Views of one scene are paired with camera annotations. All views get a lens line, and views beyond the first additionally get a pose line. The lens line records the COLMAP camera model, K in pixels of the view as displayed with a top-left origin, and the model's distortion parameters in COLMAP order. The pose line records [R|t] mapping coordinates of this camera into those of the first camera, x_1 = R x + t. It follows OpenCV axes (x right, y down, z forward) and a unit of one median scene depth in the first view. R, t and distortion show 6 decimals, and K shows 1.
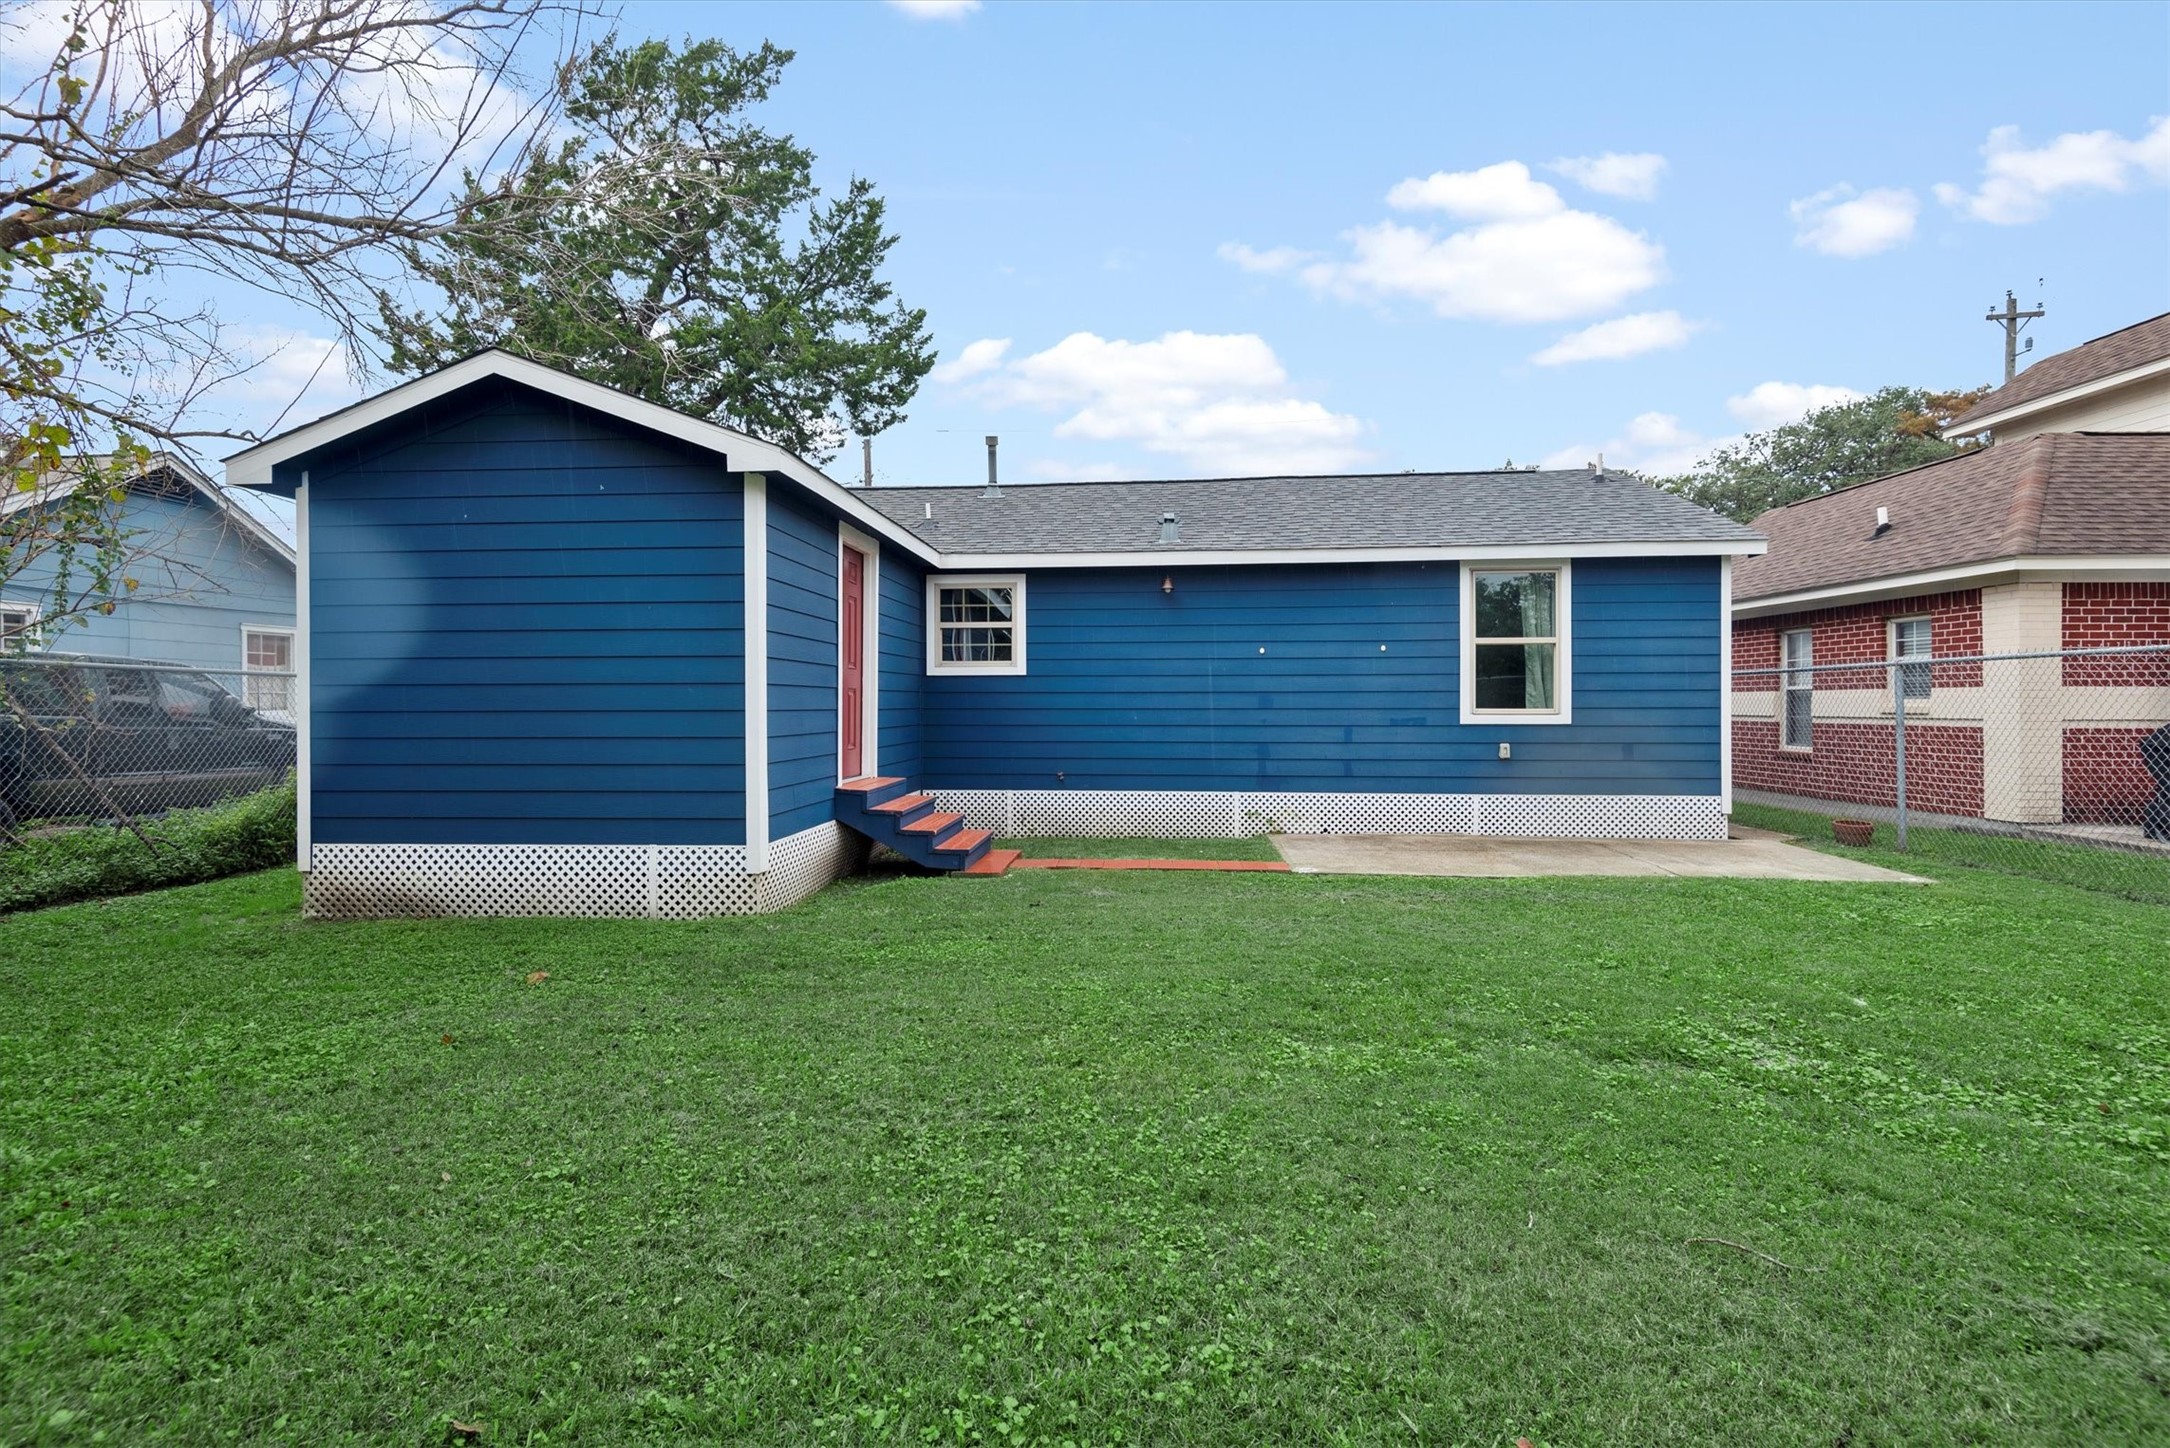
lens RADIAL K [[988.4, 0, 1083.0], [0, 988.4, 707.5], [0, 0, 1]] dist [-0.000877, -0.000474]
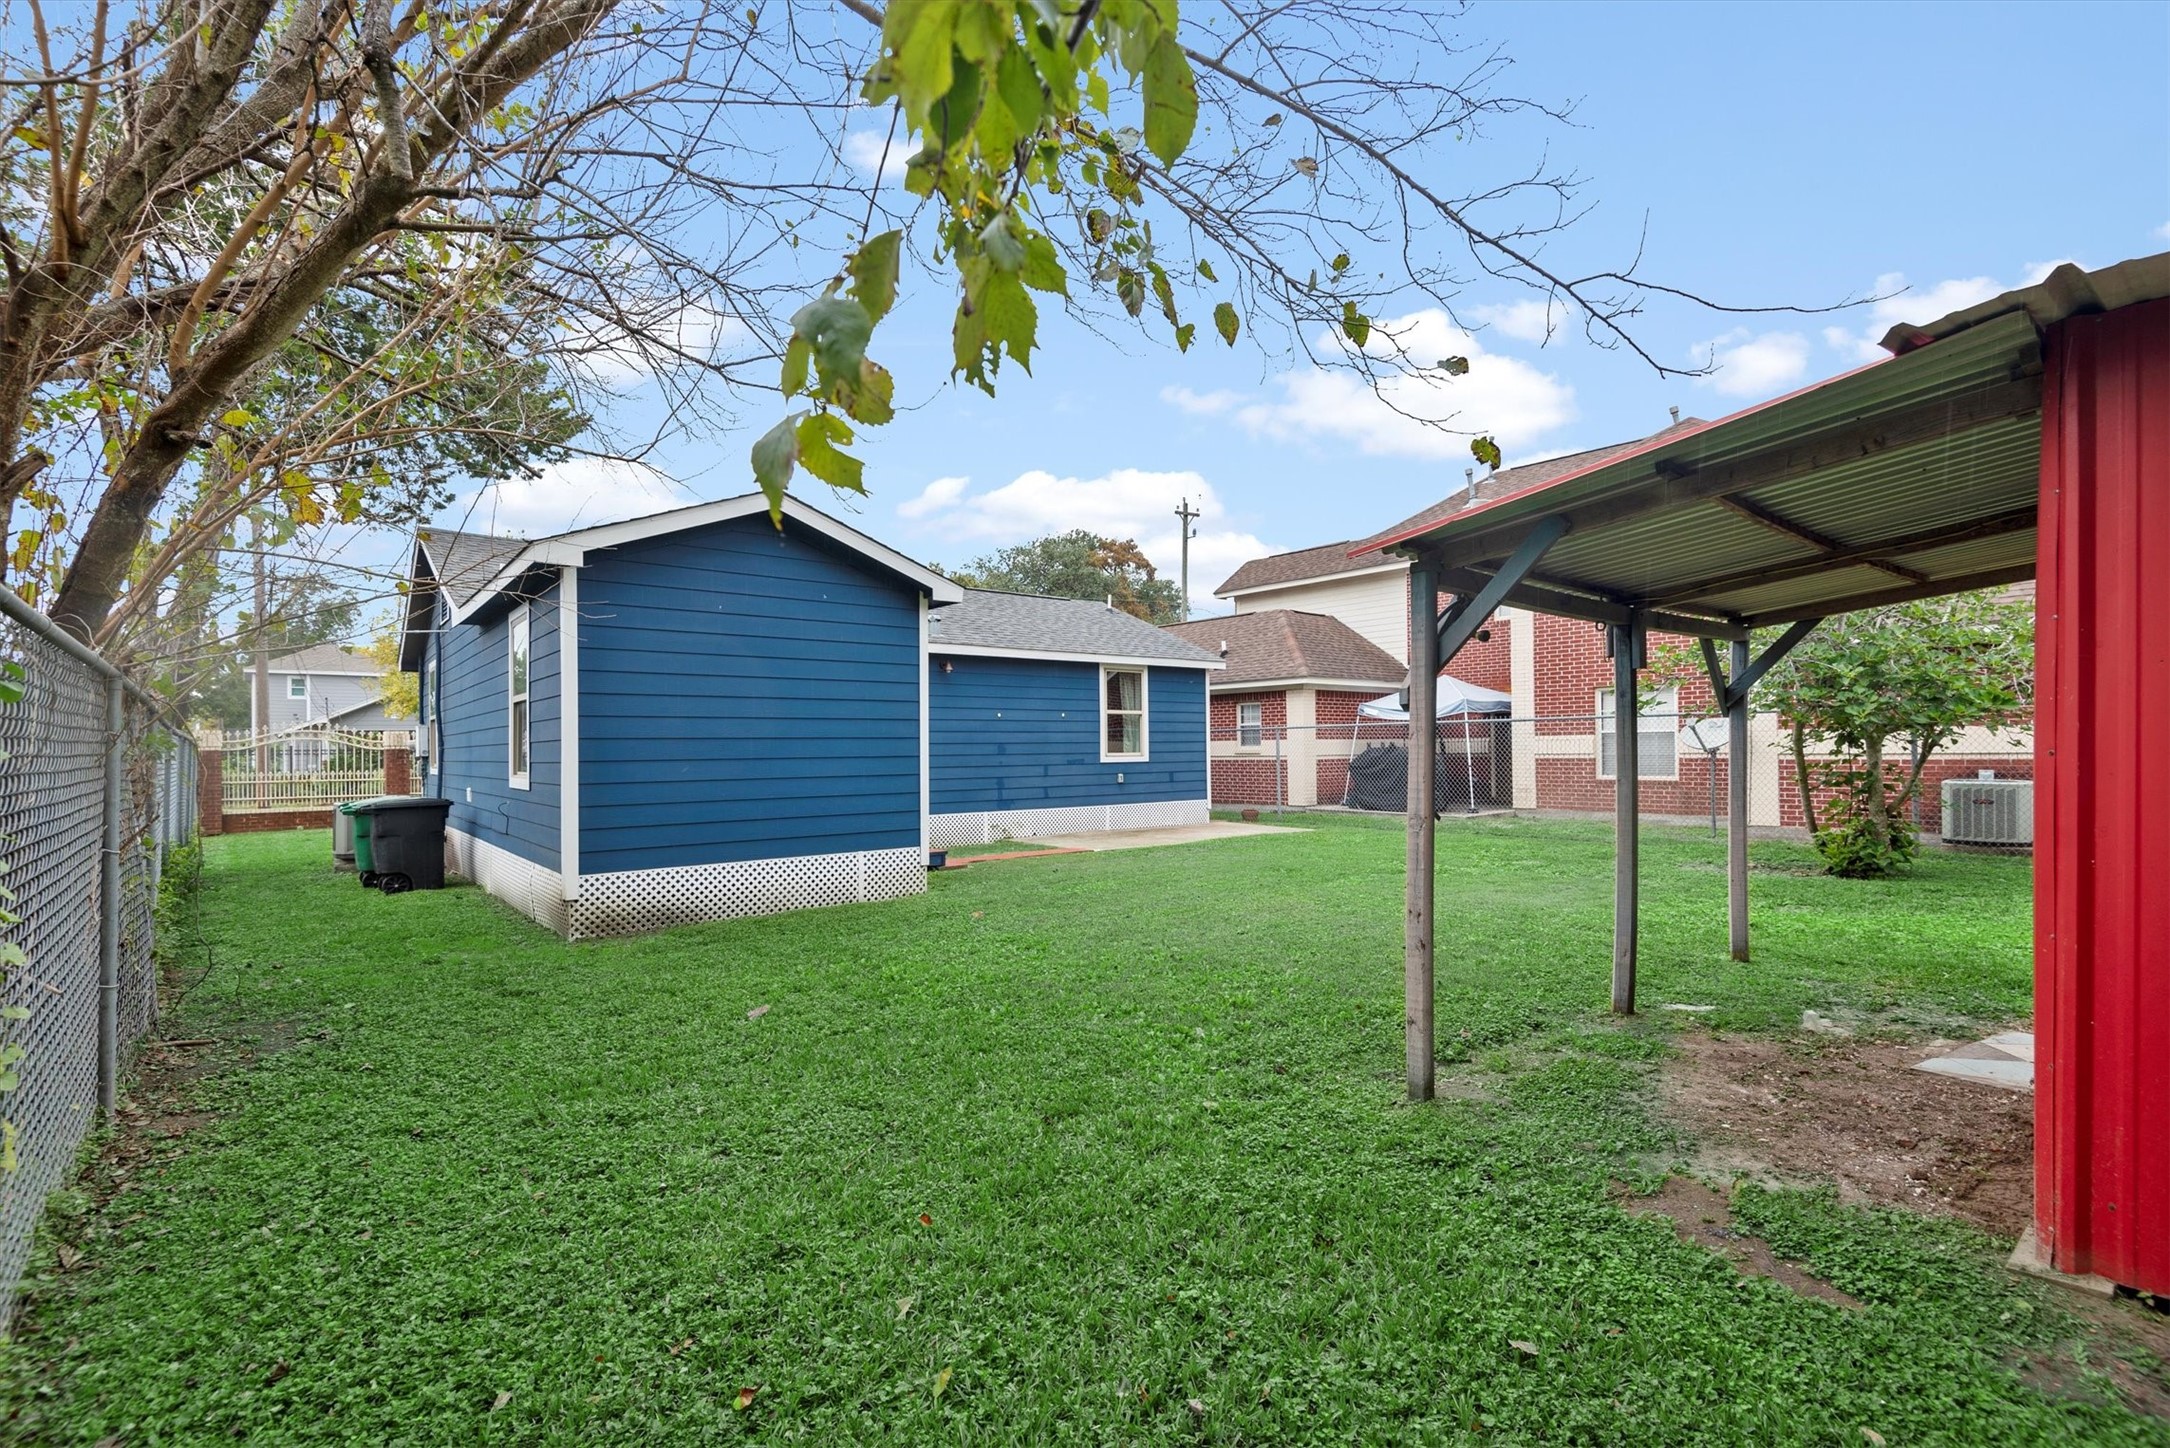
lens RADIAL K [[988.4, 0, 1085.0], [0, 988.4, 739.7], [0, 0, 1]] dist [-0.000877, -0.000474]
pose [[0.726099, -0.000465, 0.687590, -0.763206], [0.015418, 0.999759, -0.015606, 0.003990], [-0.687417, 0.021933, 0.725931, -0.167942]]
